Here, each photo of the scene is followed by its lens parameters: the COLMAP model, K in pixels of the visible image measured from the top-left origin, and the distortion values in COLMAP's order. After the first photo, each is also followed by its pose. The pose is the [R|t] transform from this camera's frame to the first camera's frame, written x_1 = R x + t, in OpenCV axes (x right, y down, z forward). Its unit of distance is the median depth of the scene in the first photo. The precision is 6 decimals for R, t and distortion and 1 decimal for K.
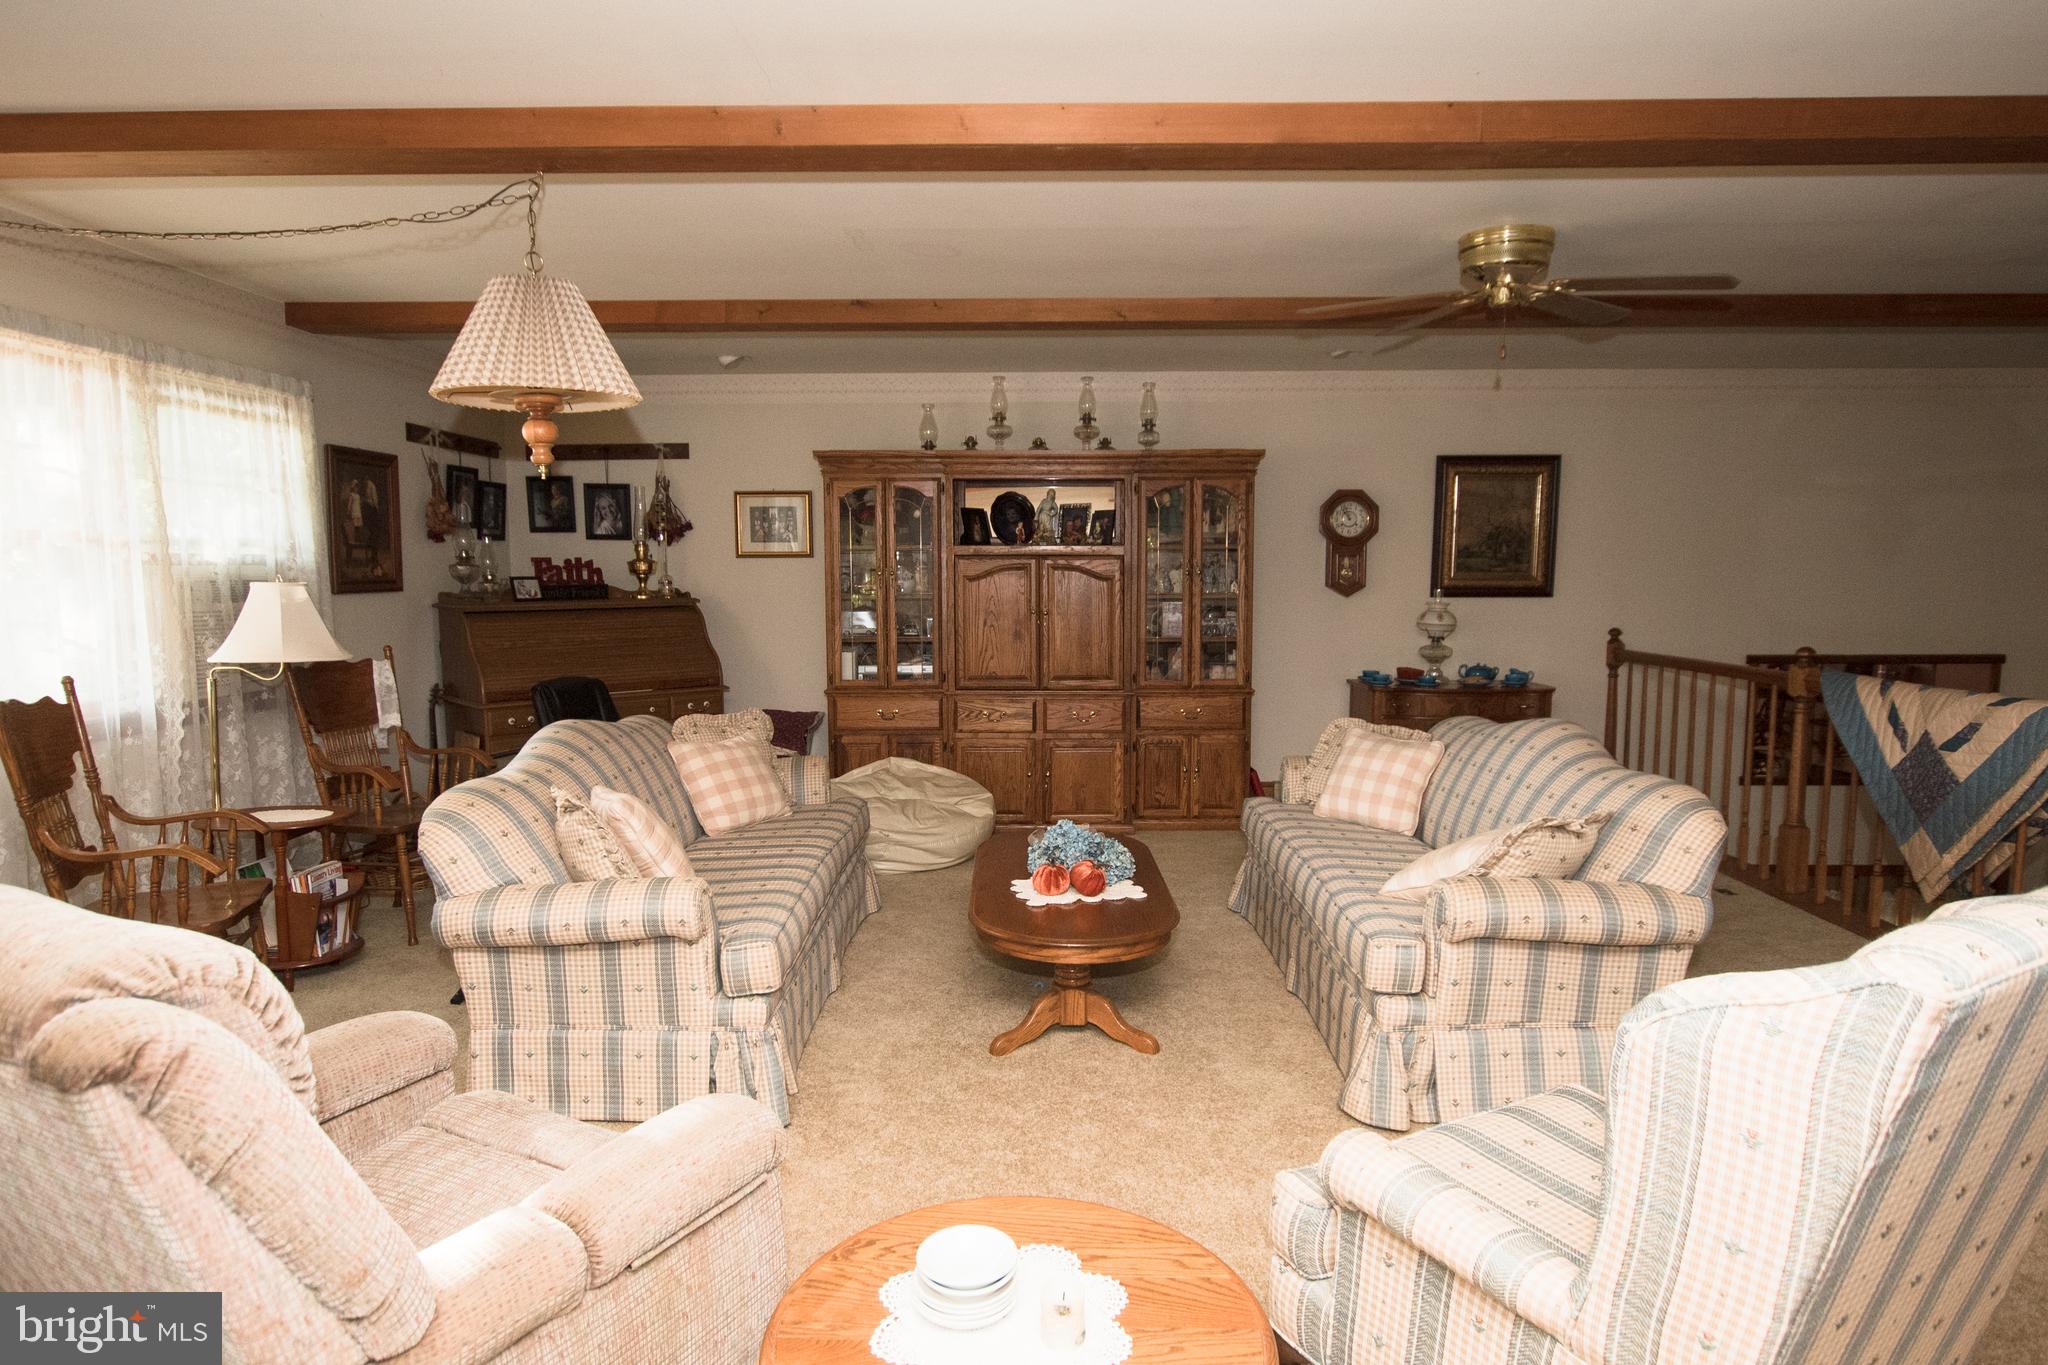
lens RADIAL K [[1195.1, 0, 1025.3], [0, 1195.1, 685.6], [0, 0, 1]] dist [-0.016027, 0.007525]
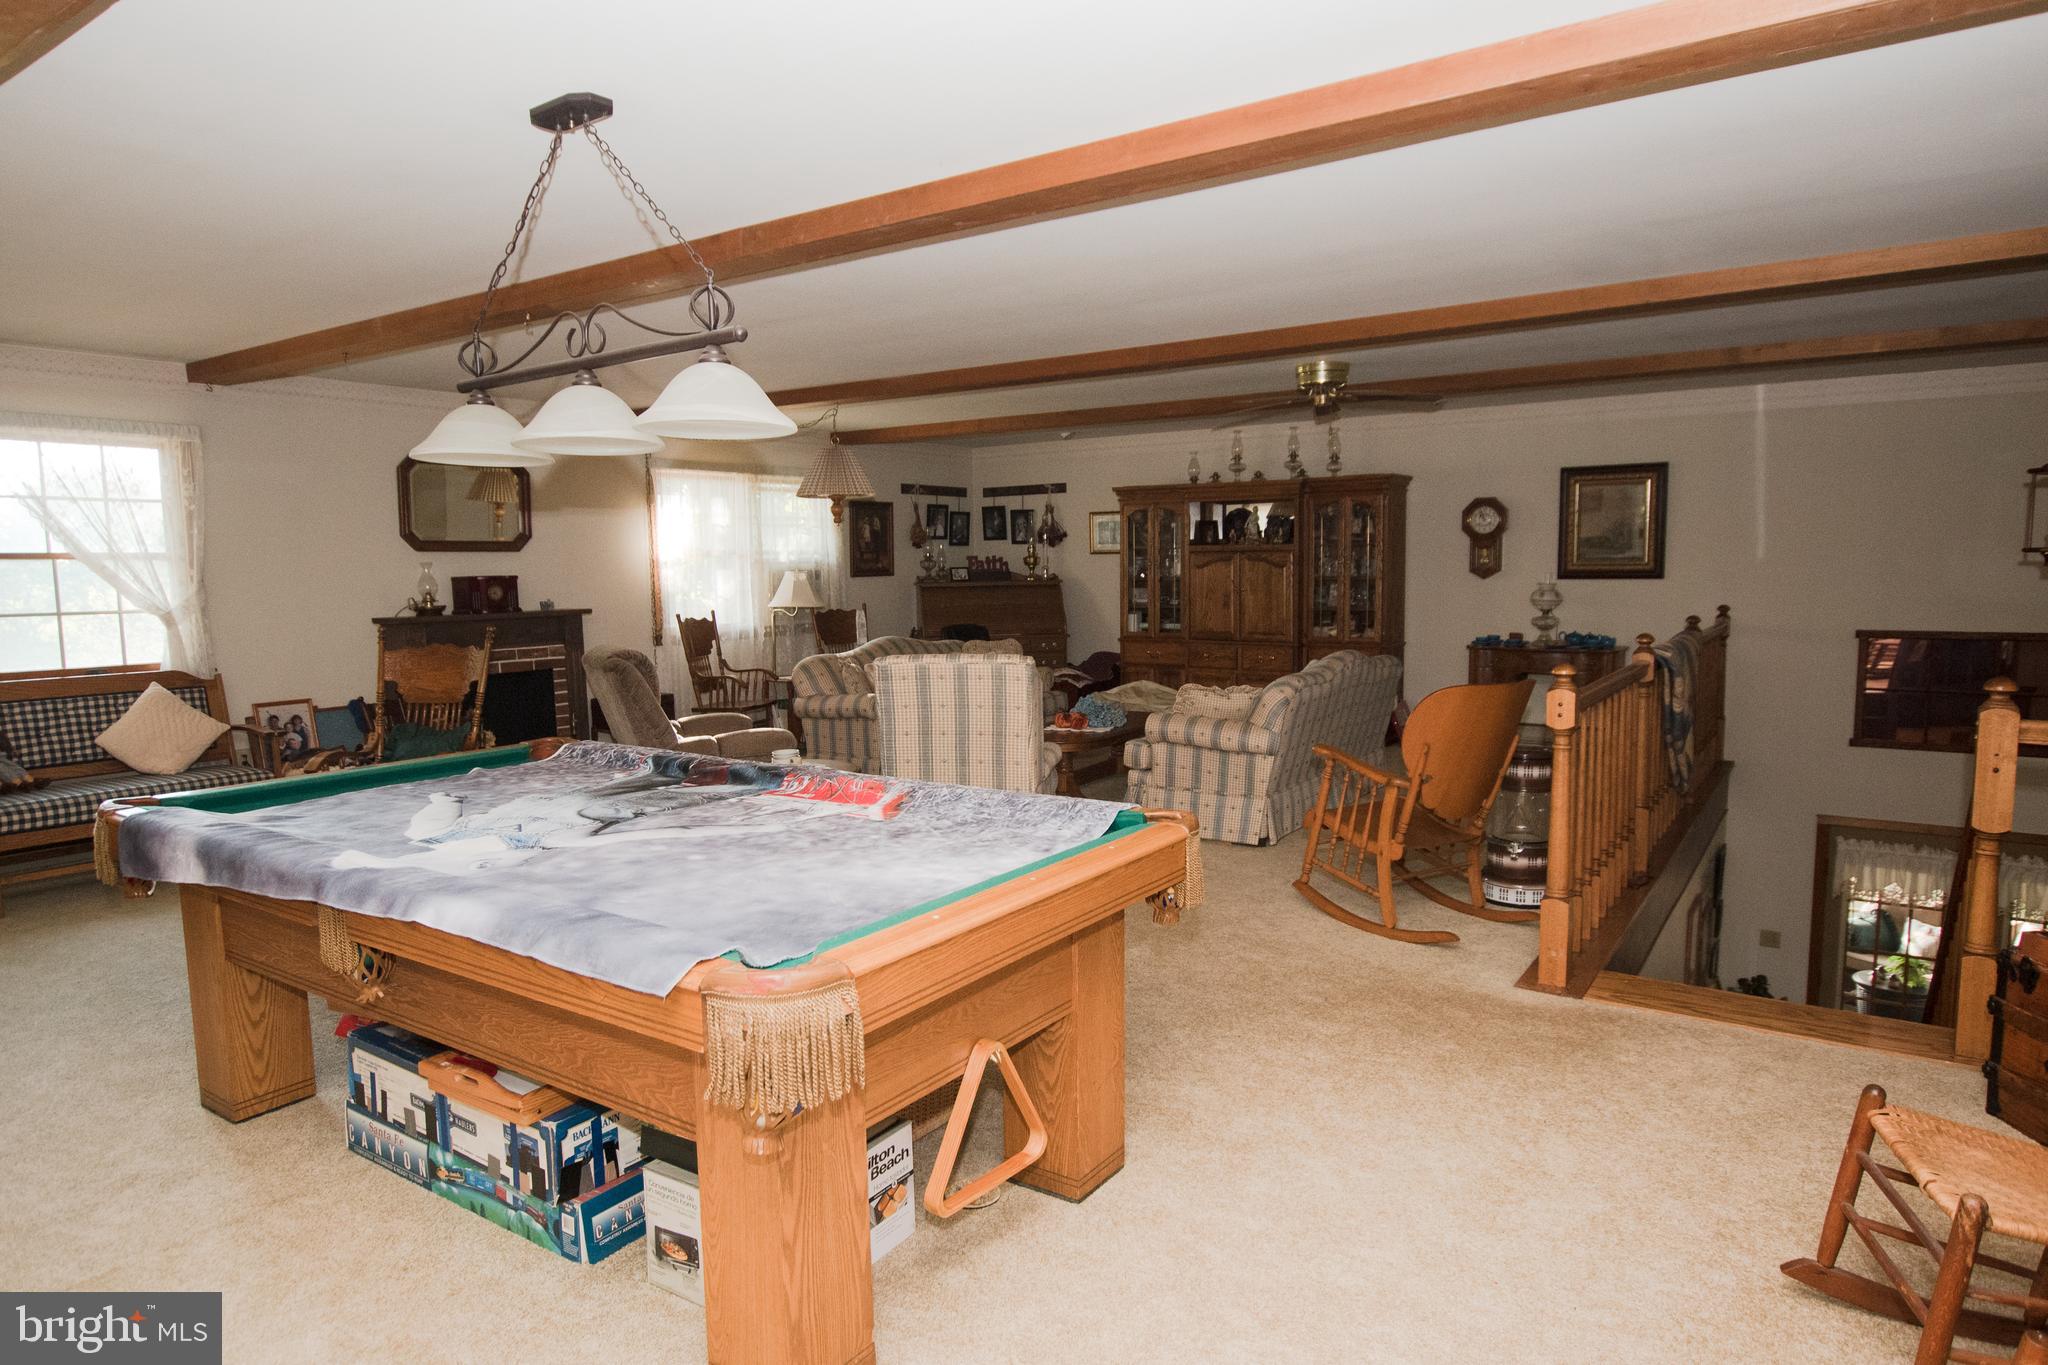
lens RADIAL K [[1195.1, 0, 1035.0], [0, 1195.1, 694.1], [0, 0, 1]] dist [-0.016027, 0.007525]
pose [[0.839273, 0.051335, -0.541282, 0.601948], [-0.041081, 0.998674, 0.031016, 0.033875], [0.542157, -0.003795, 0.840269, -0.394224]]
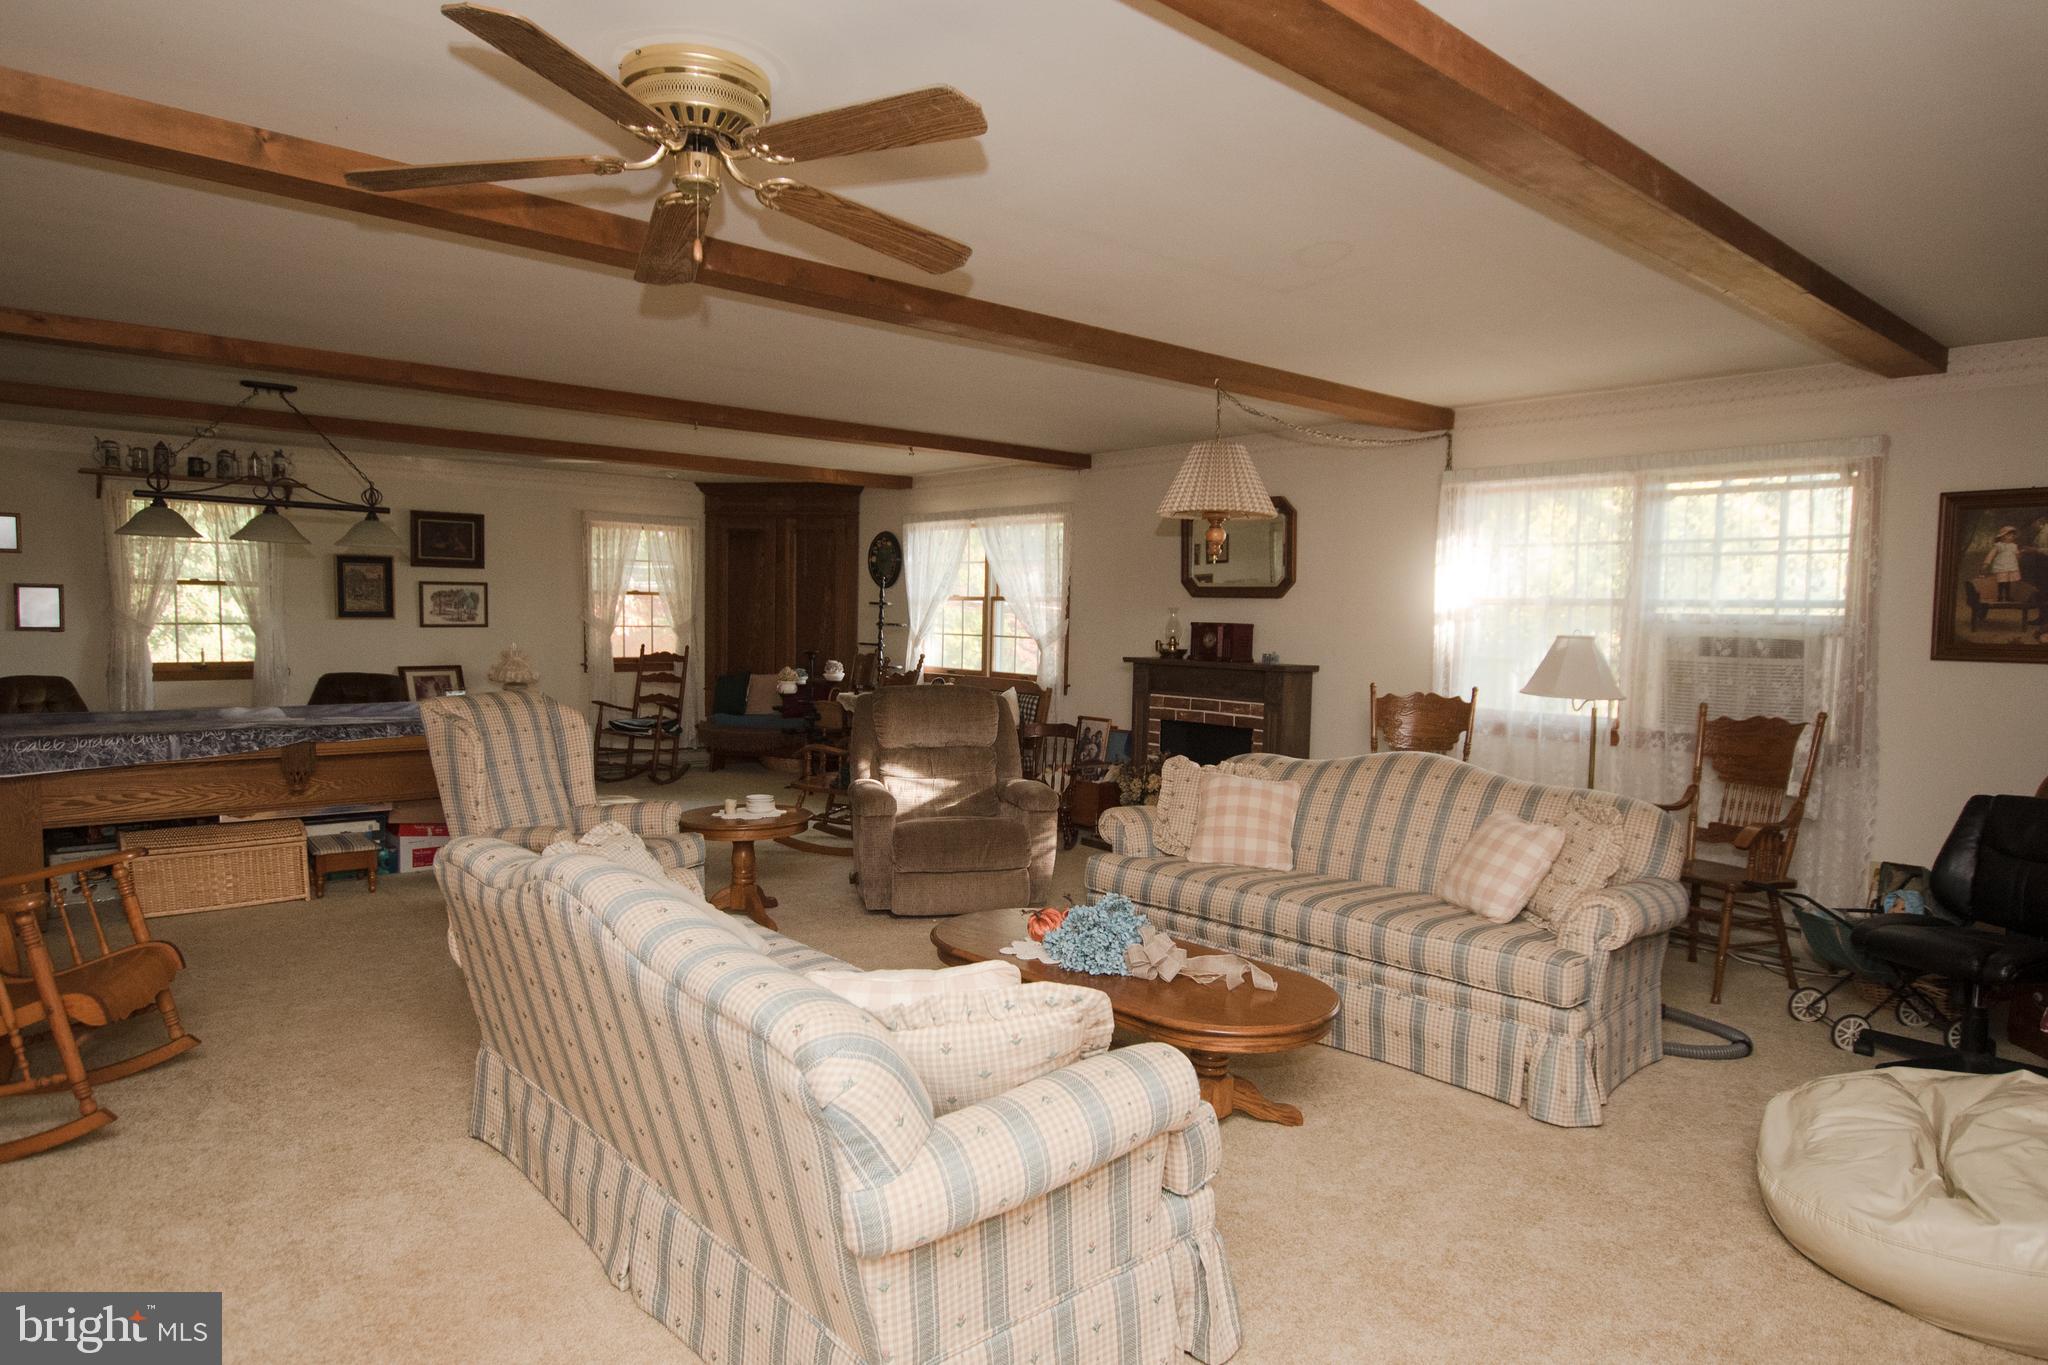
lens RADIAL K [[1195.1, 0, 1024.6], [0, 1195.1, 683.2], [0, 0, 1]] dist [-0.016027, 0.007525]
pose [[-0.727296, 0.033092, -0.685526, 0.429004], [-0.081381, 0.987632, 0.134015, -0.099843], [0.681482, 0.153257, -0.715608, 0.952114]]
